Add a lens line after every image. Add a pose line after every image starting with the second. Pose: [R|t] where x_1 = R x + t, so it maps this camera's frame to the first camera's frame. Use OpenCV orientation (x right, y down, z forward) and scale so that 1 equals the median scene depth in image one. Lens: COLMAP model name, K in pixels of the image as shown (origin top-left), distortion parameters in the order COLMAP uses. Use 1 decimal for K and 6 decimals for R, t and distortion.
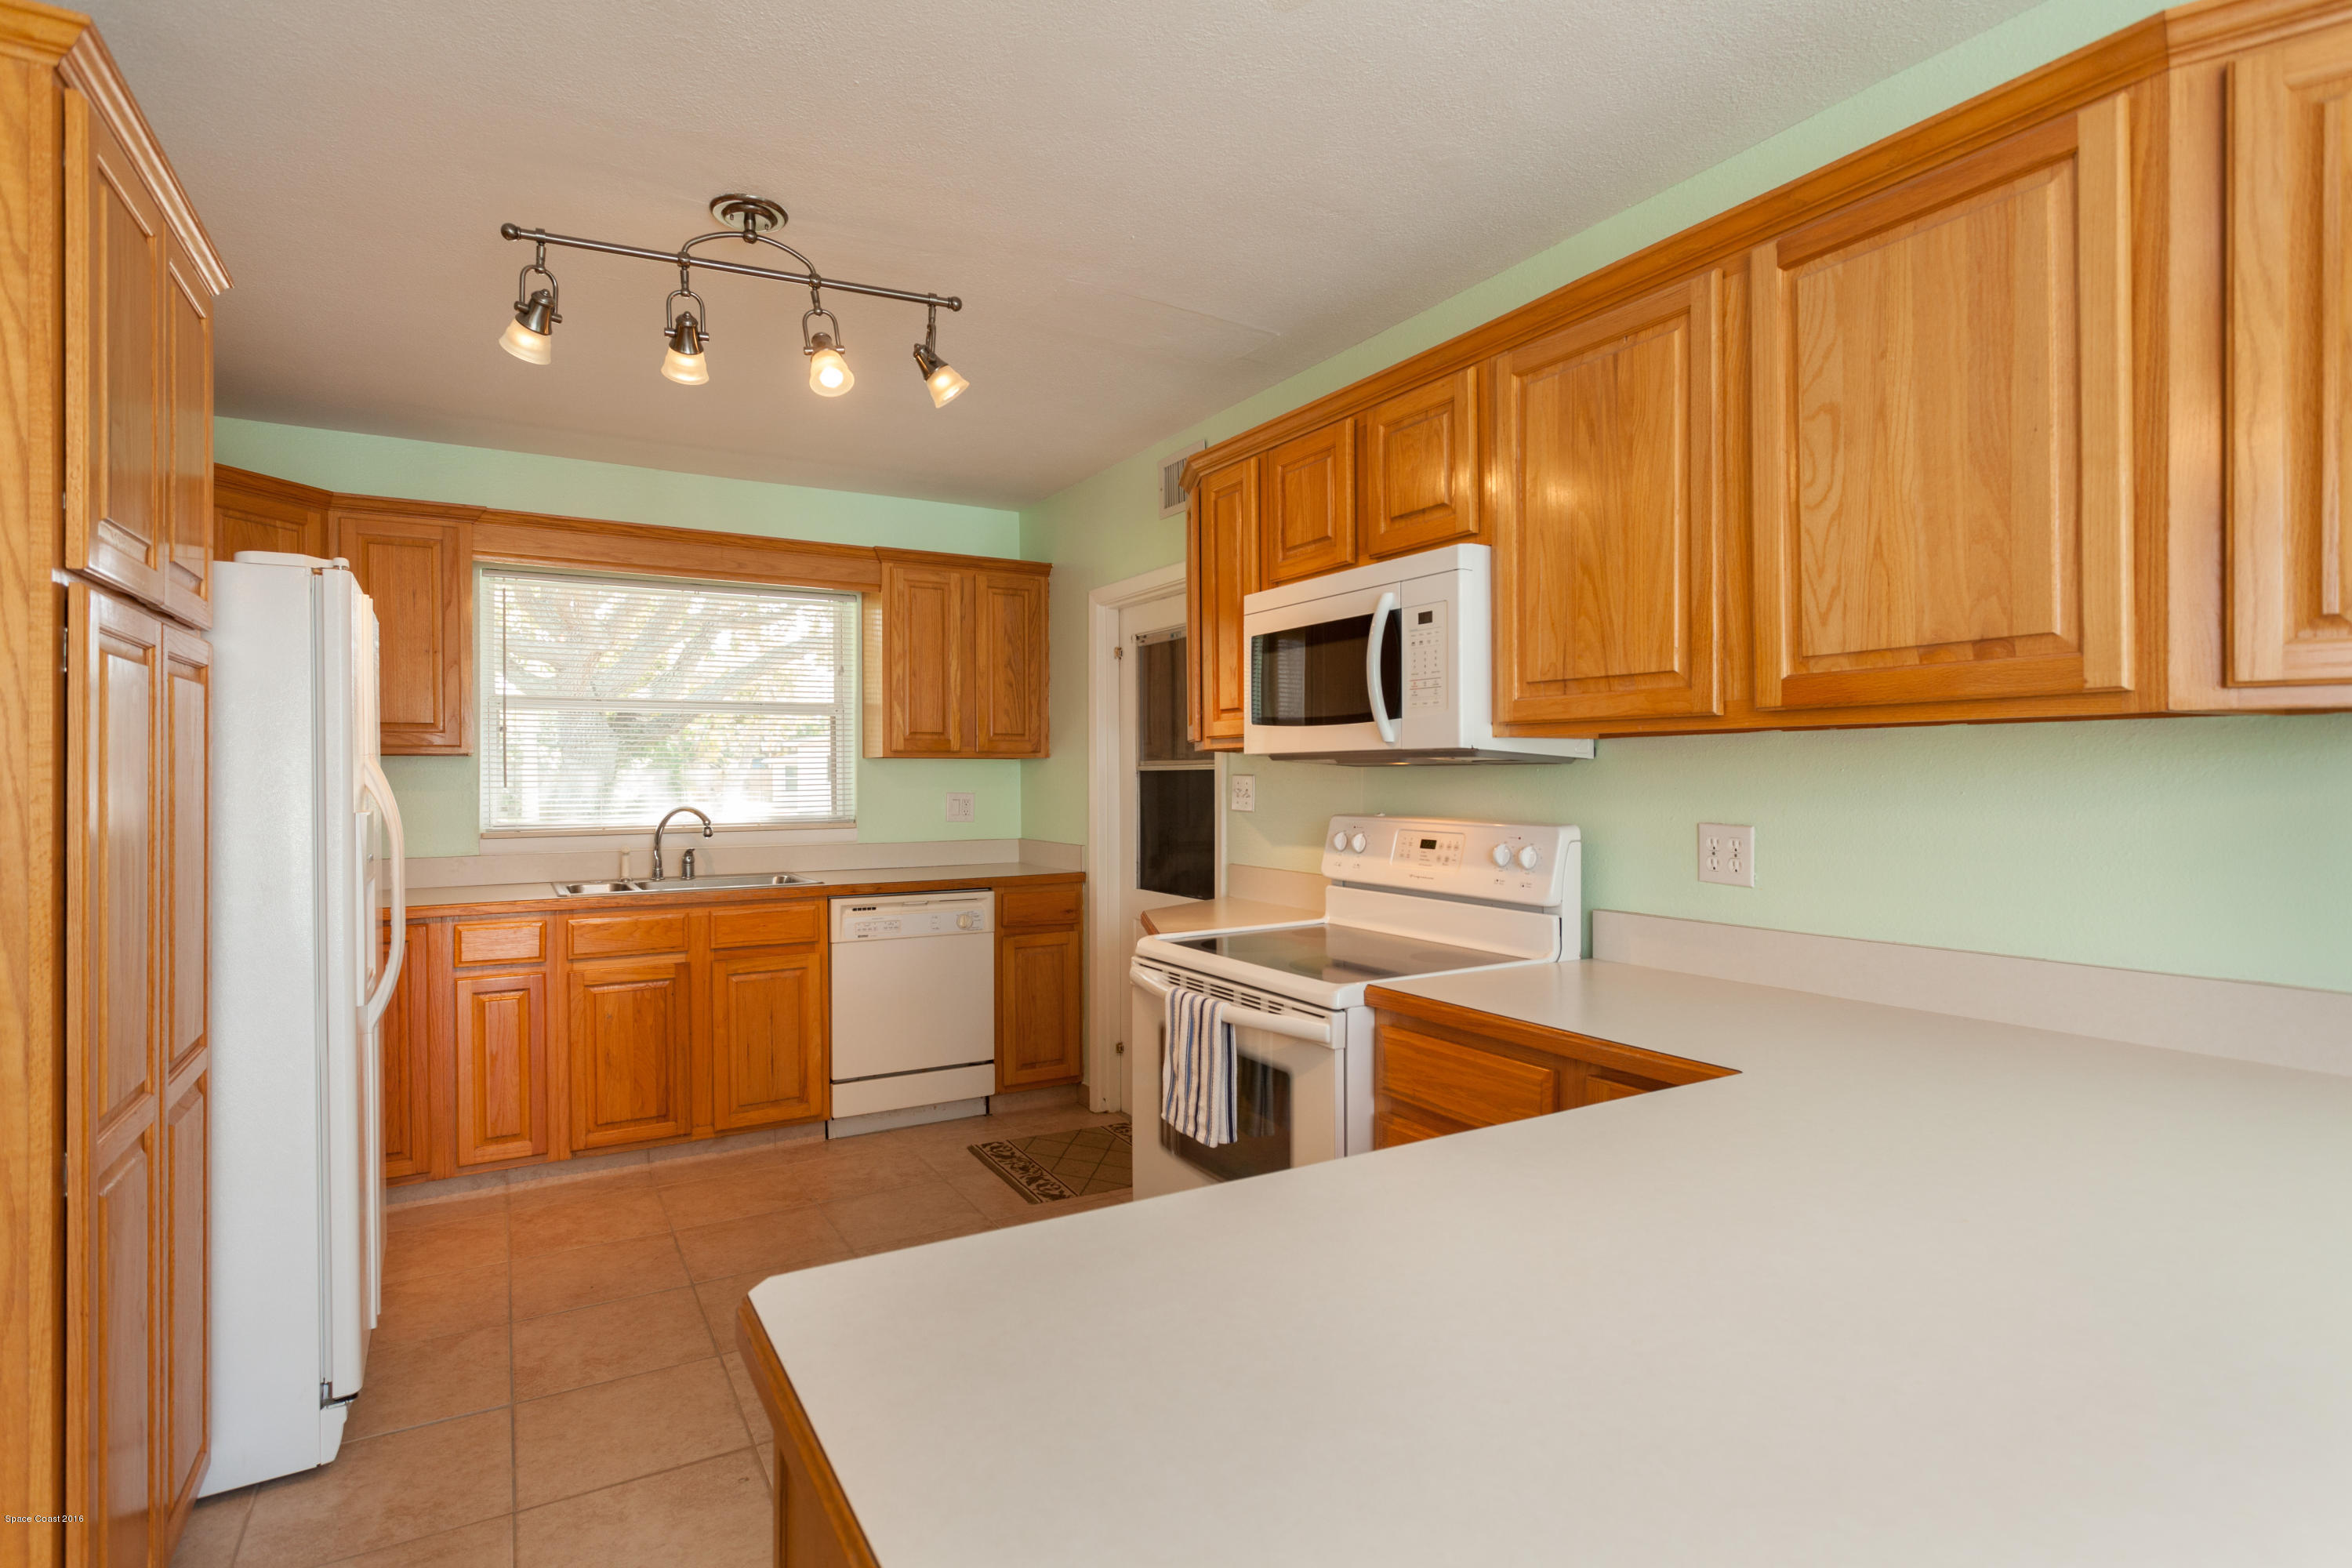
lens RADIAL K [[1154.7, 0, 1176.5], [0, 1154.7, 777.3], [0, 0, 1]] dist [-0.006638, 0.003585]
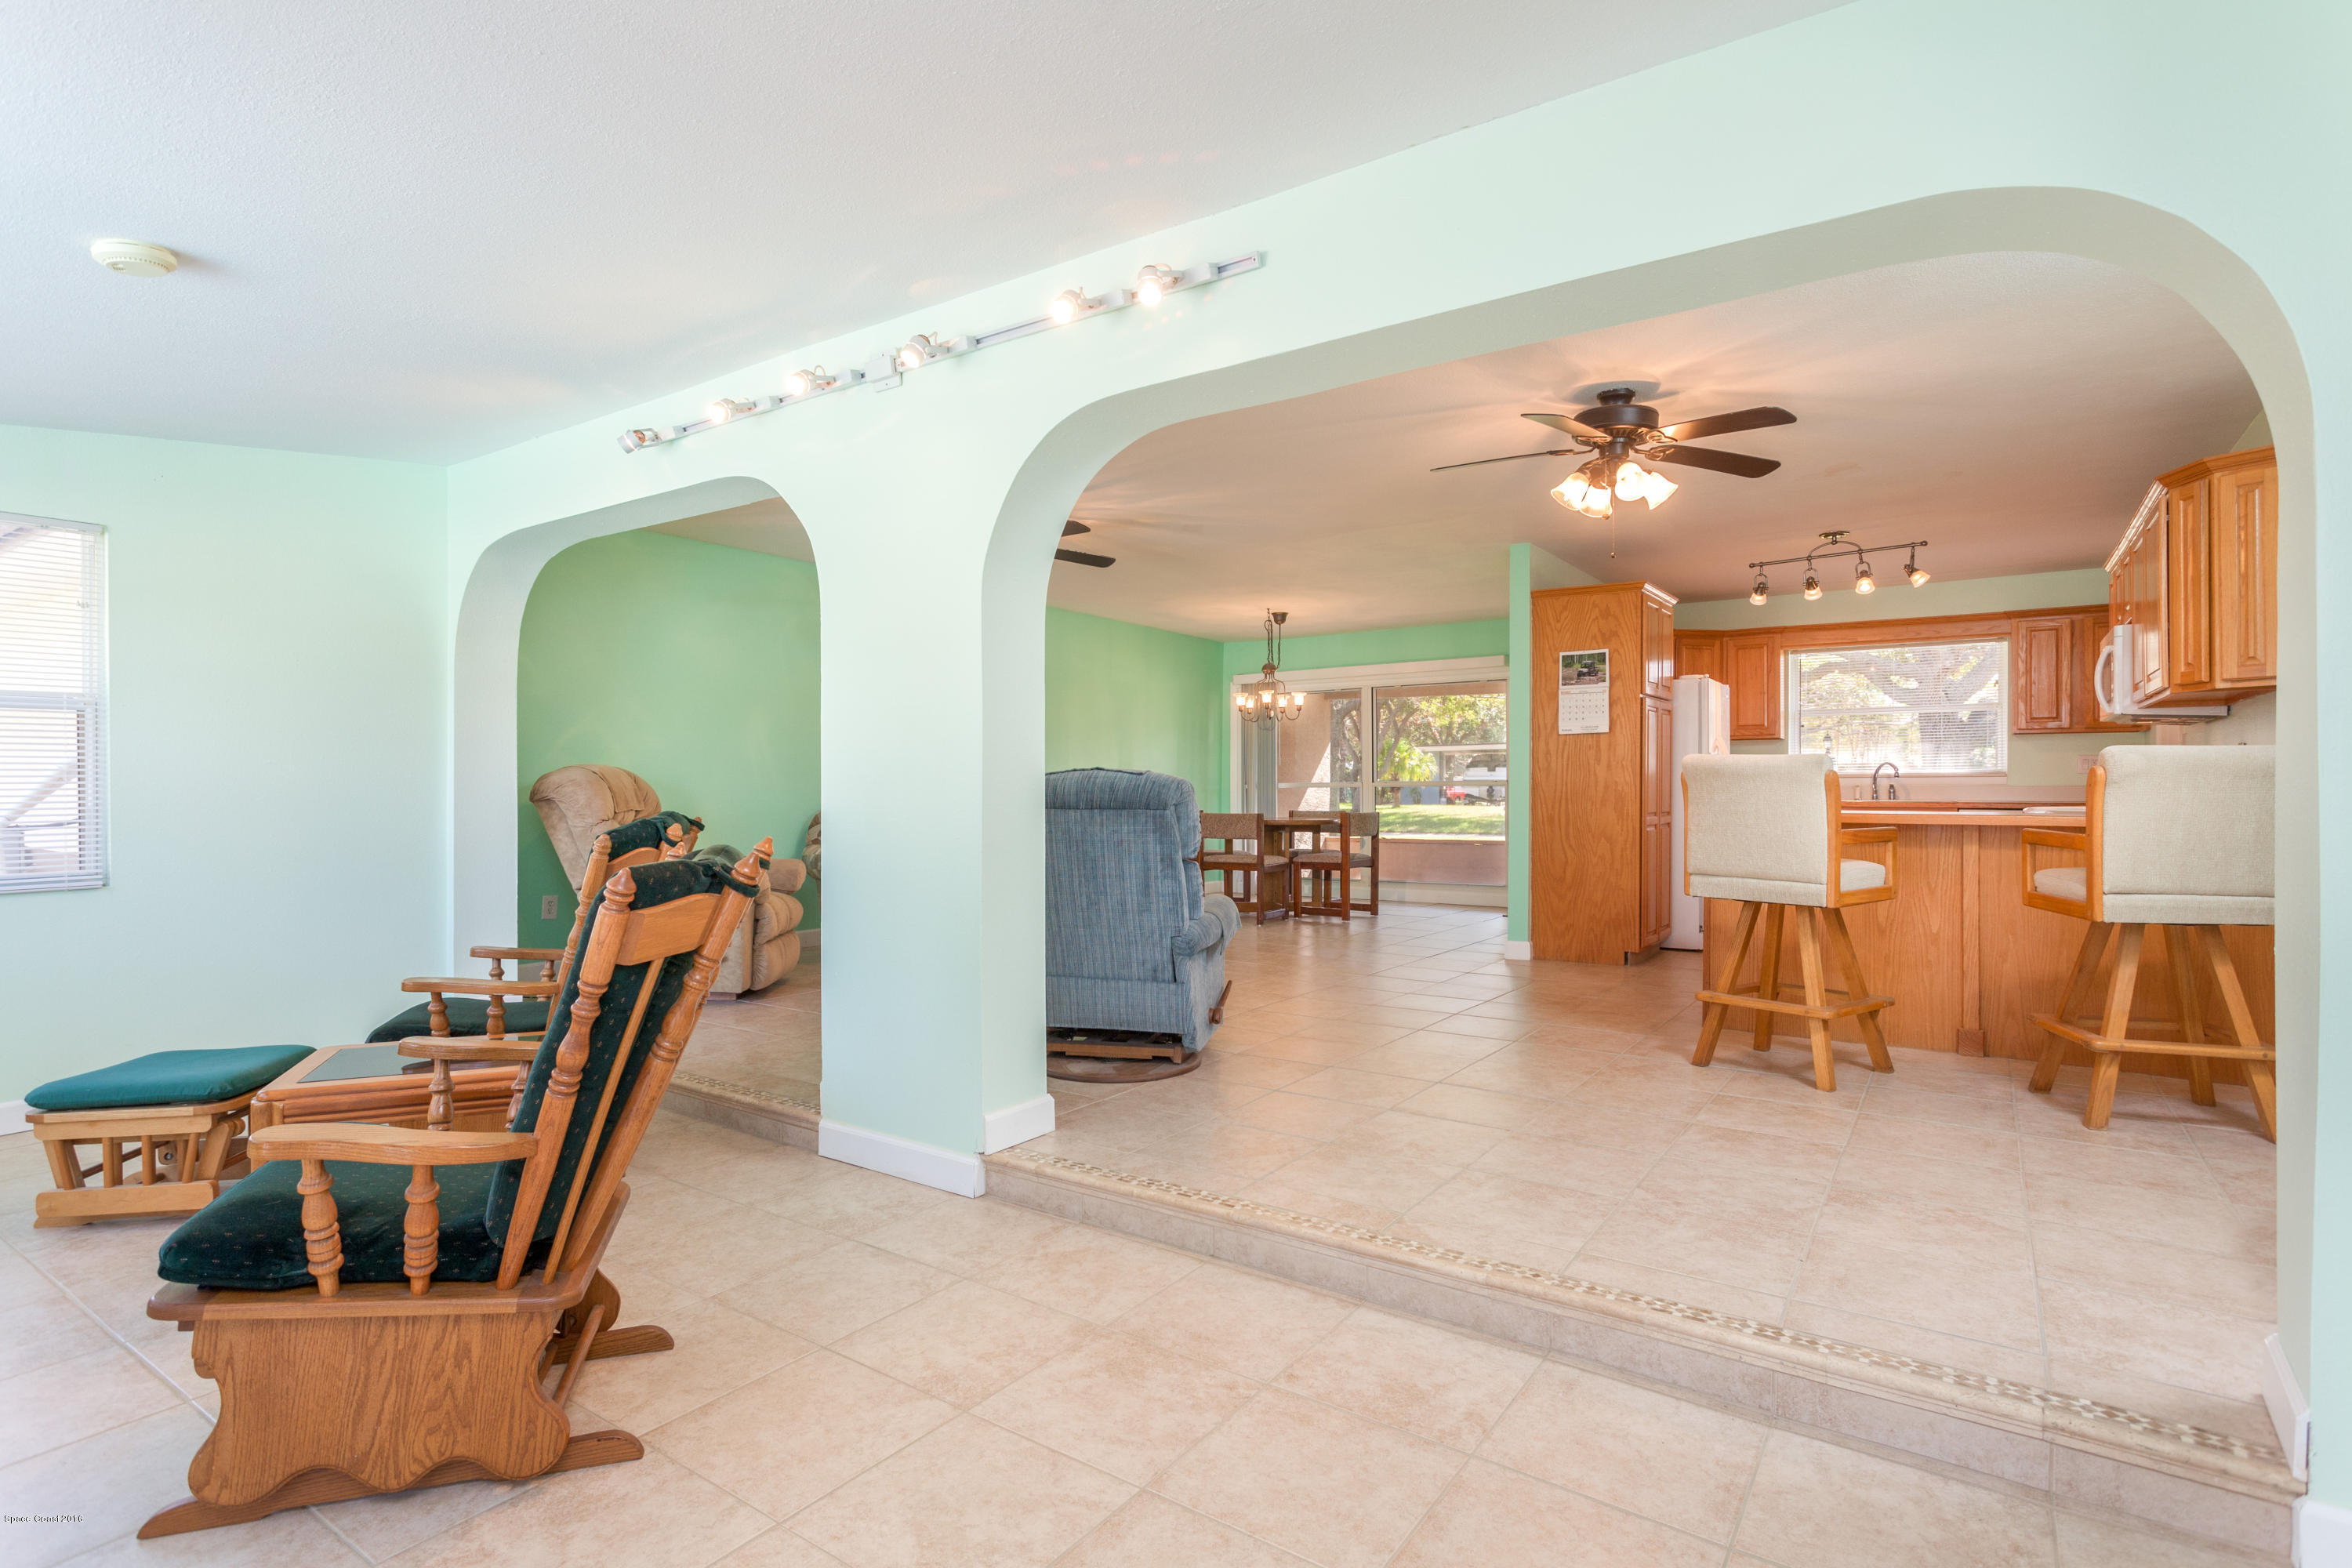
lens RADIAL K [[1154.7, 0, 1179.1], [0, 1154.7, 782.4], [0, 0, 1]] dist [-0.006638, 0.003585]
pose [[0.422066, -0.001823, -0.906563, 1.369740], [0.001478, 0.999998, -0.001323, 0.097620], [0.906564, -0.000781, 0.422068, -1.478786]]
